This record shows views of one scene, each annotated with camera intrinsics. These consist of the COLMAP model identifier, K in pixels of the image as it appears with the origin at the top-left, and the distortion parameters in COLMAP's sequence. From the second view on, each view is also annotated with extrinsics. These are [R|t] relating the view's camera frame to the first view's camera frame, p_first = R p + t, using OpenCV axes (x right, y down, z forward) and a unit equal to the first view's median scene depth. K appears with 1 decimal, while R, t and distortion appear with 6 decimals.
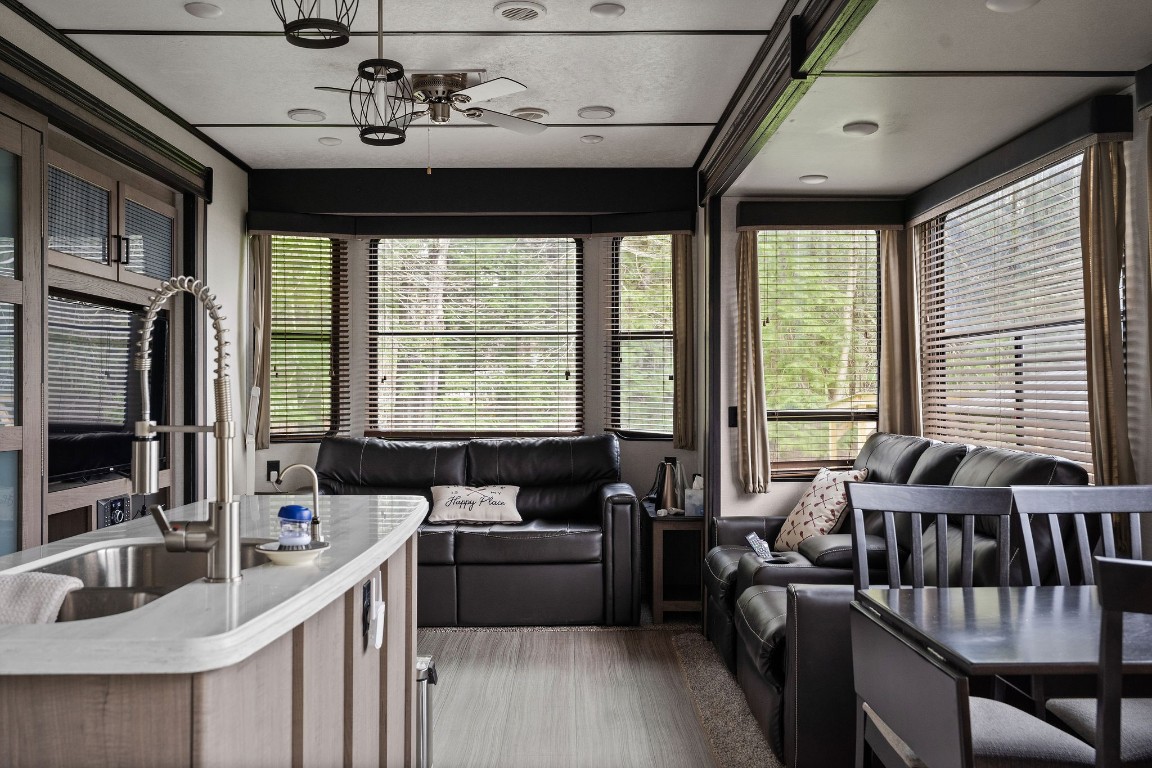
lens RADIAL K [[1015.4, 0, 586.8], [0, 1015.4, 390.7], [0, 0, 1]] dist [-0.008162, 0.064057]
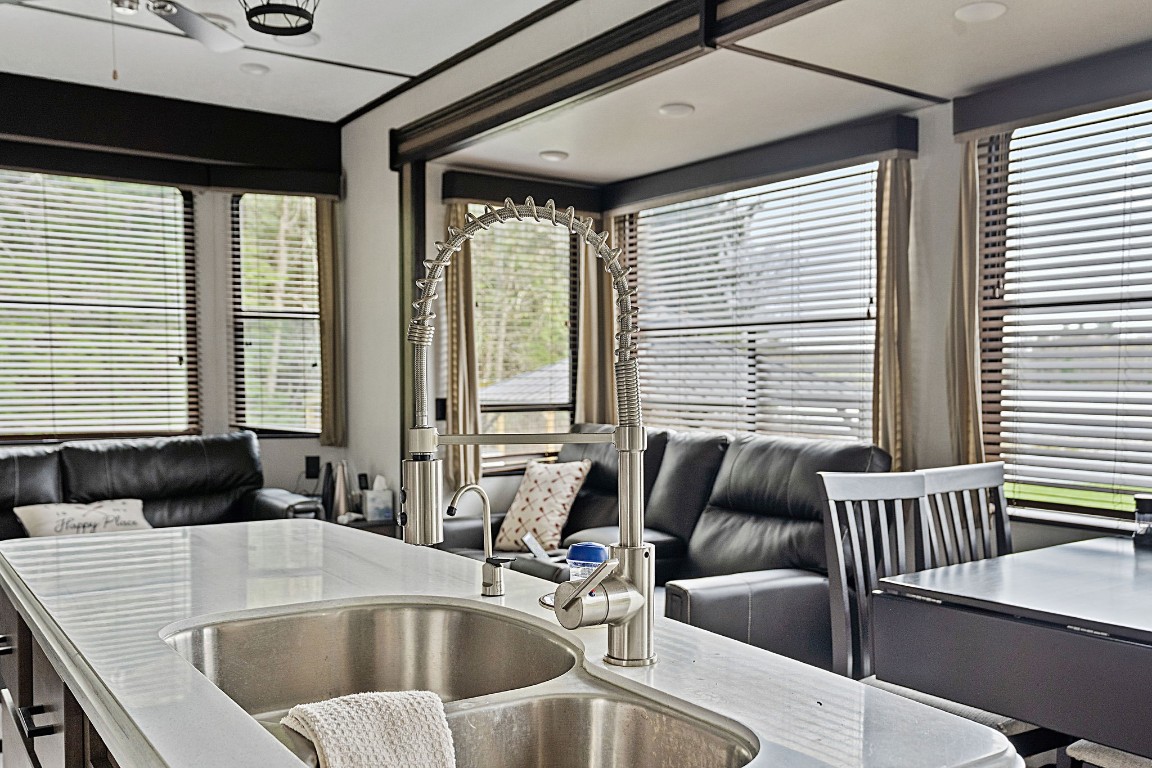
lens RADIAL K [[1015.4, 0, 598.7], [0, 1015.4, 457.8], [0, 0, 1]] dist [-0.008162, 0.064057]
pose [[0.823473, -0.041125, 0.565863, -0.306532], [-0.003561, 0.996975, 0.077639, -0.002777], [-0.567344, -0.065949, 0.820836, 0.199775]]
